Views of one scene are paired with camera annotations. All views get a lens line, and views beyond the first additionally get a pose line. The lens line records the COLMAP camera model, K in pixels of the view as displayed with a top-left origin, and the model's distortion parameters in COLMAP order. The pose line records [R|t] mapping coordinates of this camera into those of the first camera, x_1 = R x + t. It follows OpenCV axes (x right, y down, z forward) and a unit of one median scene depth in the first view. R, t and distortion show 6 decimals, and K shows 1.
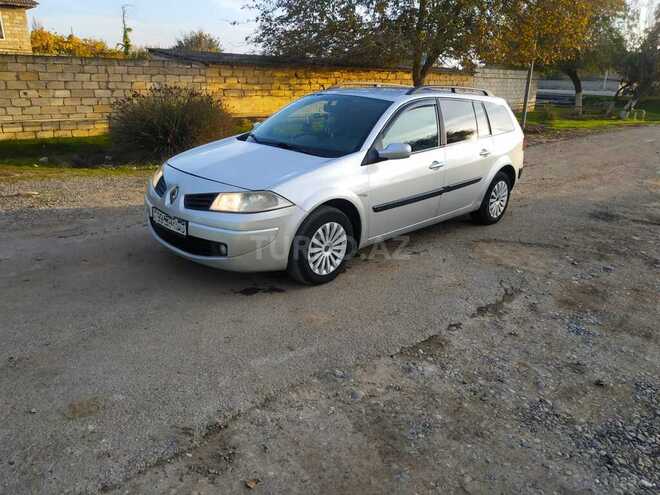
lens RADIAL K [[486.2, 0, 329.1], [0, 486.2, 237.1], [0, 0, 1]] dist [0.005735, -0.023447]
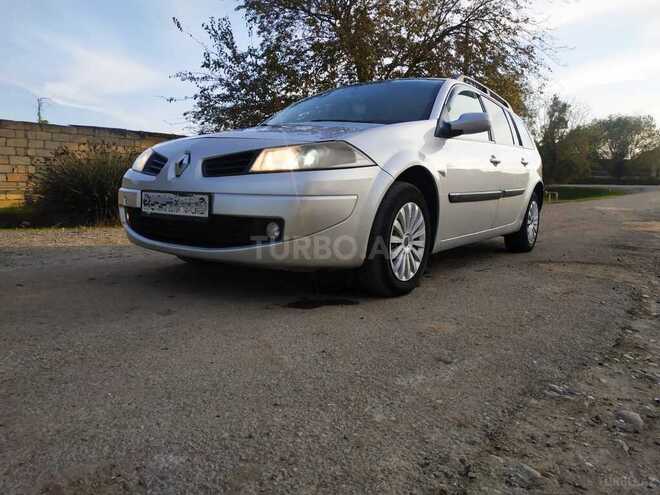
lens RADIAL K [[486.2, 0, 329.1], [0, 486.2, 237.1], [0, 0, 1]] dist [0.005735, -0.023447]
pose [[0.985355, -0.028246, 0.168159, -0.225111], [0.062687, 0.977130, -0.203191, 0.147263], [-0.158573, 0.210756, 0.964591, 0.338617]]
